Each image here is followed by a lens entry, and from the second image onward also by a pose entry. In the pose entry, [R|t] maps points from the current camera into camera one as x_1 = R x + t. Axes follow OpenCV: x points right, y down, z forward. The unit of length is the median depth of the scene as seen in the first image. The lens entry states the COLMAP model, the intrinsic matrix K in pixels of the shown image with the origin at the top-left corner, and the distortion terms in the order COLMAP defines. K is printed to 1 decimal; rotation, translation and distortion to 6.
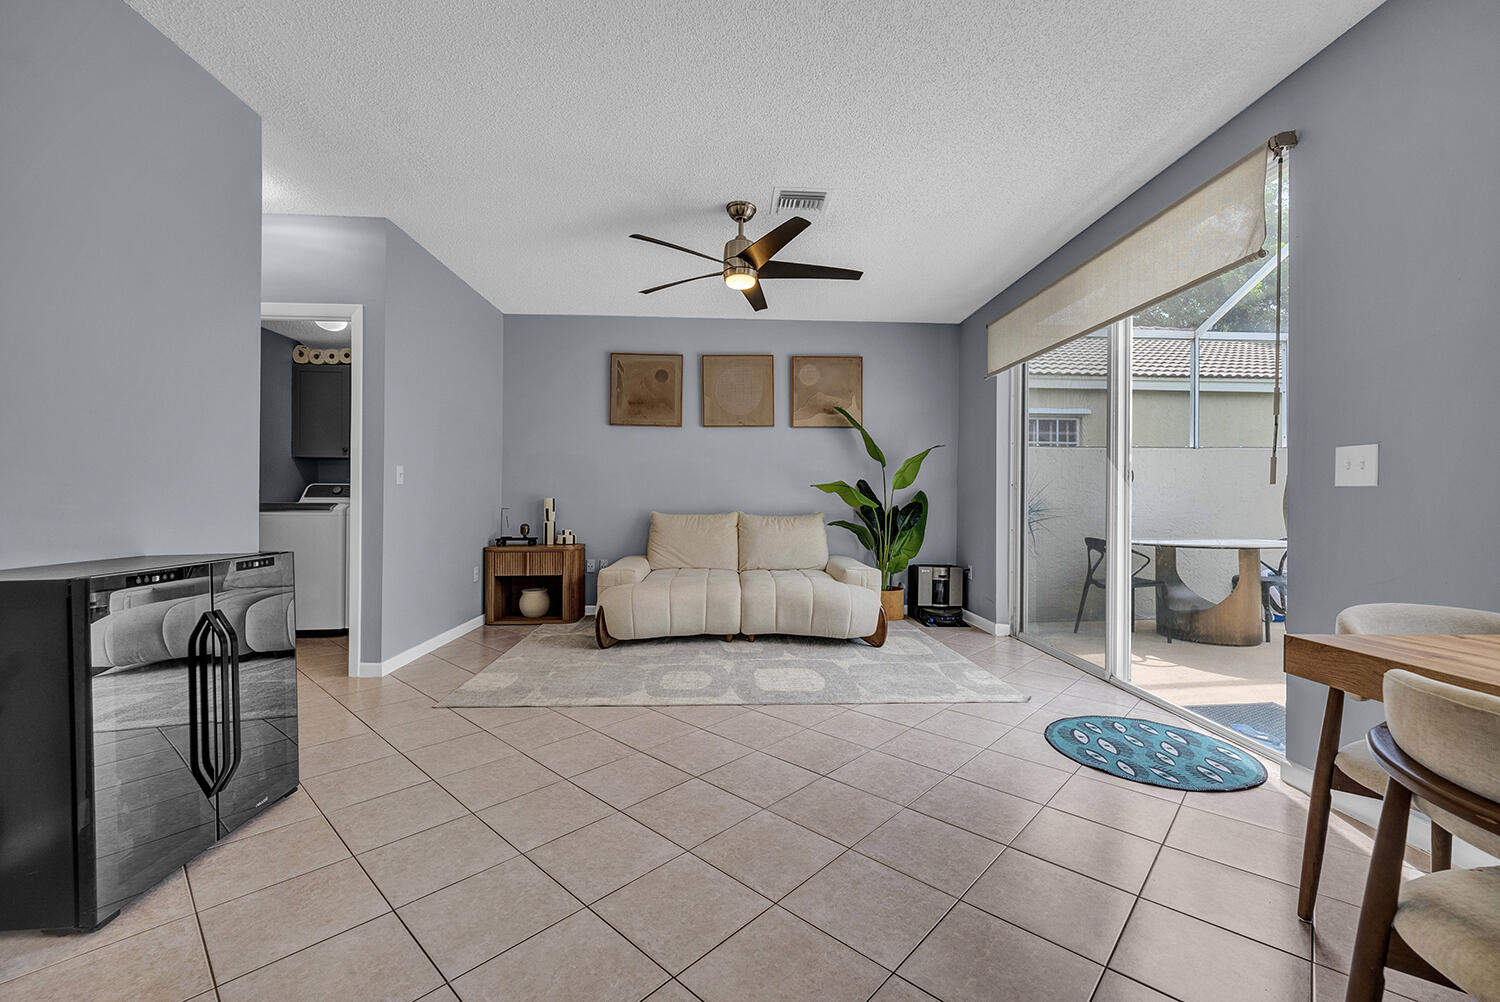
lens RADIAL K [[611.7, 0, 743.0], [0, 611.7, 497.5], [0, 0, 1]] dist [-0.001246, -0.000440]
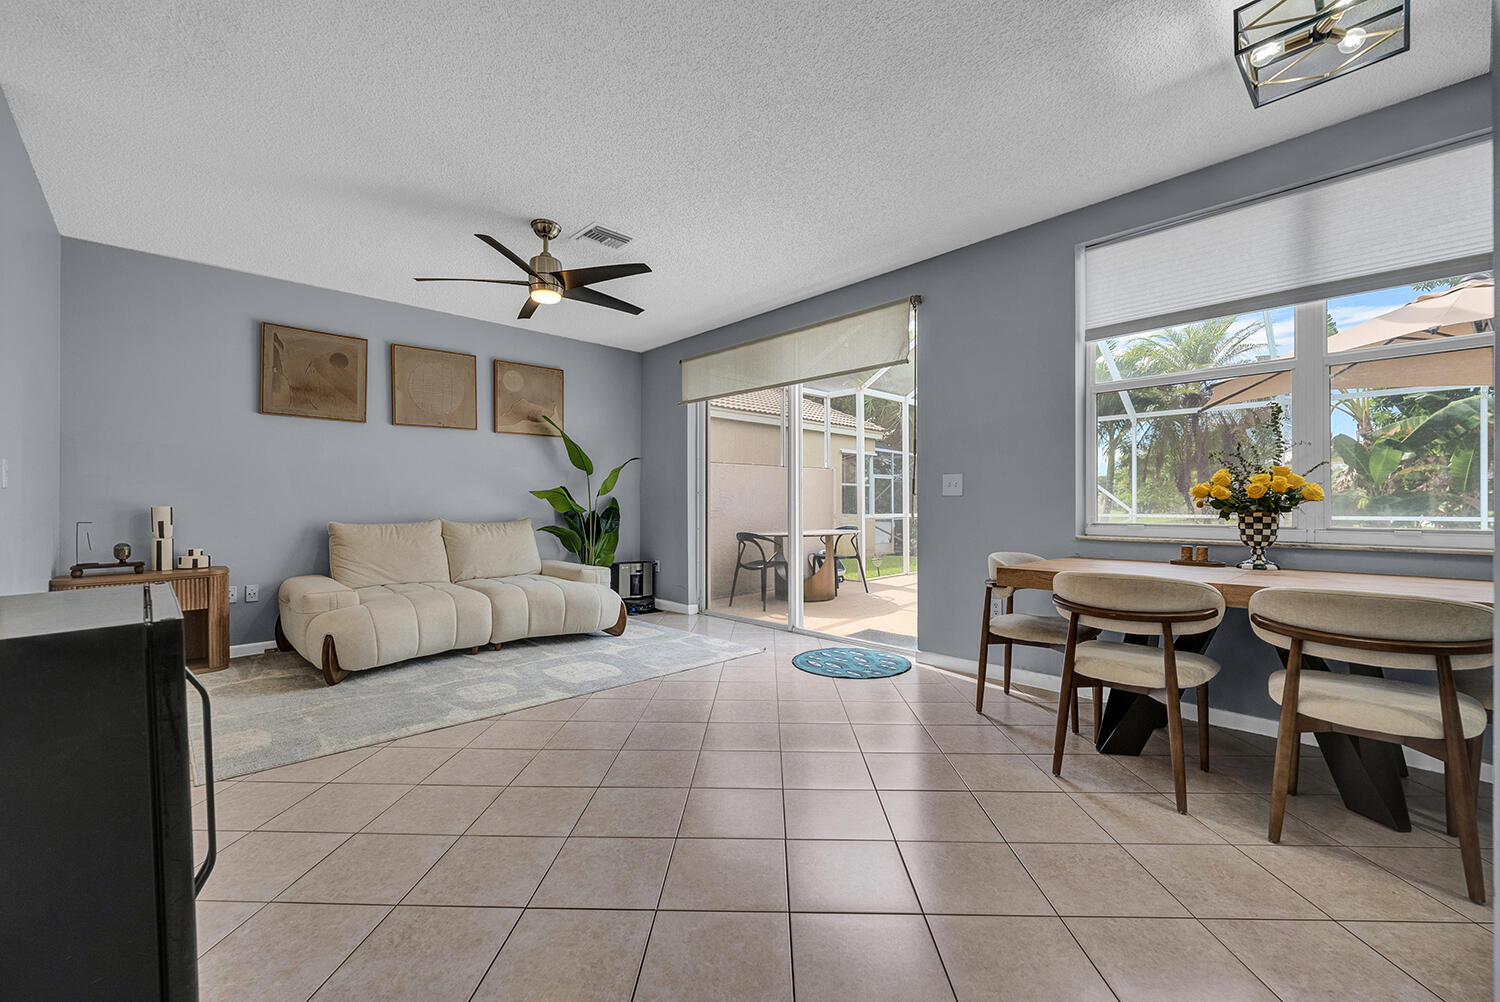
lens RADIAL K [[598.9, 0, 760.7], [0, 598.9, 502.2], [0, 0, 1]] dist [0.001628, 0.000004]
pose [[0.756297, -0.005245, 0.654208, -0.252694], [0.005560, 0.999983, 0.001589, -0.001677], [-0.654205, 0.002436, 0.756313, -0.006141]]
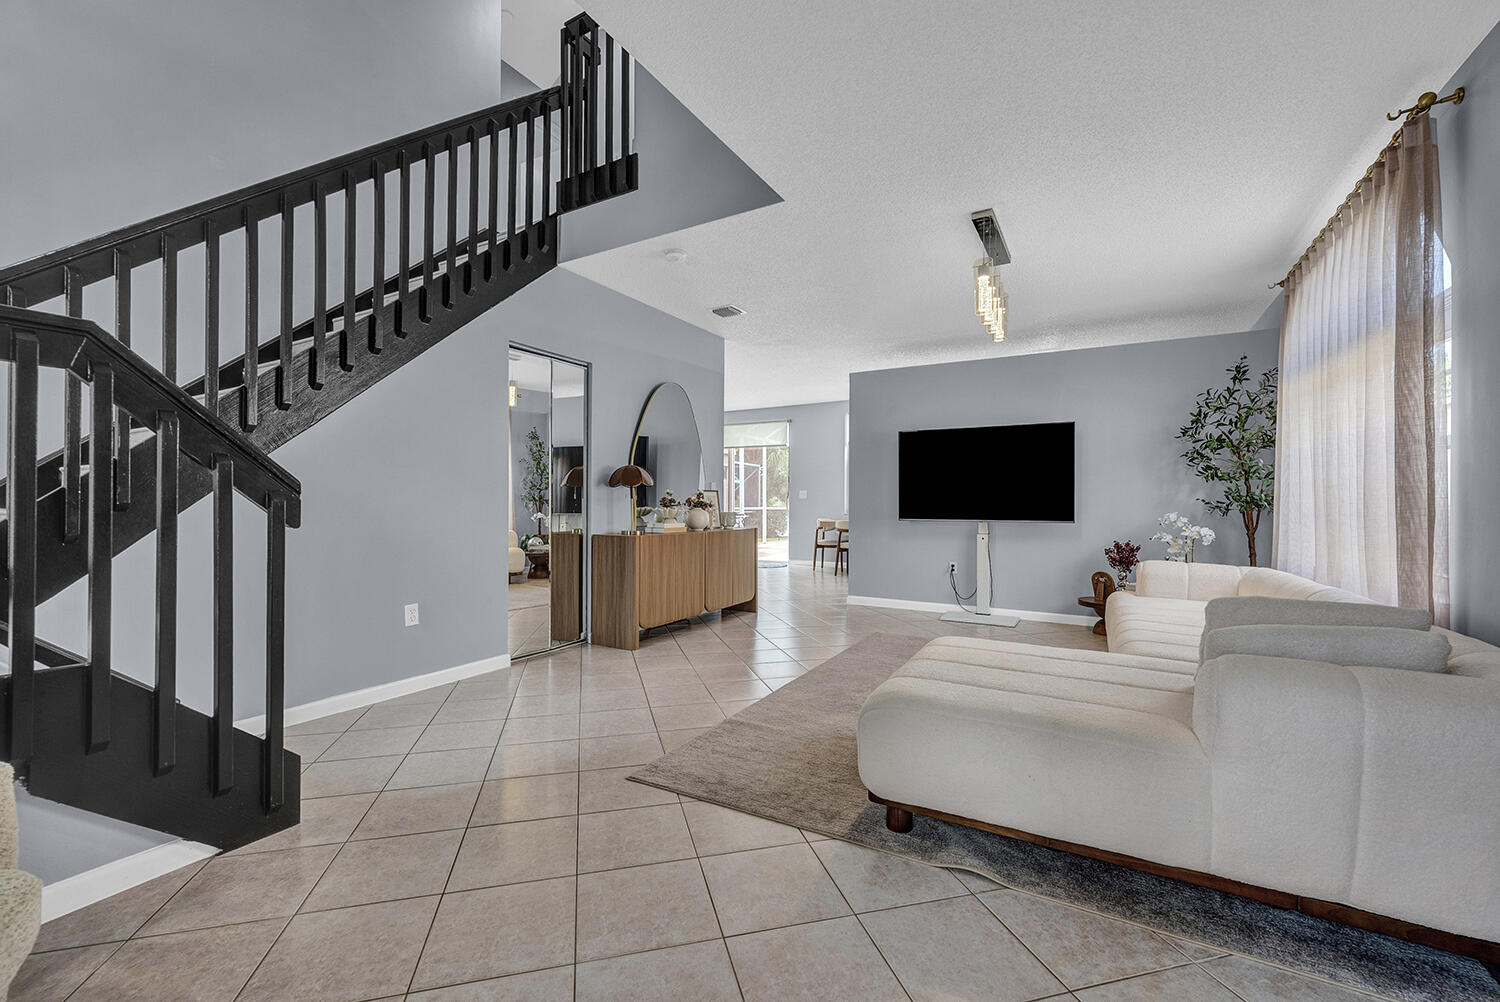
lens RADIAL K [[598.9, 0, 760.7], [0, 598.9, 502.2], [0, 0, 1]] dist [0.001628, 0.000004]
pose [[0.534376, -0.005507, 0.845229, -1.243713], [-0.001445, 0.999971, 0.007429, -0.010203], [-0.845246, -0.005191, 0.534353, -0.492182]]
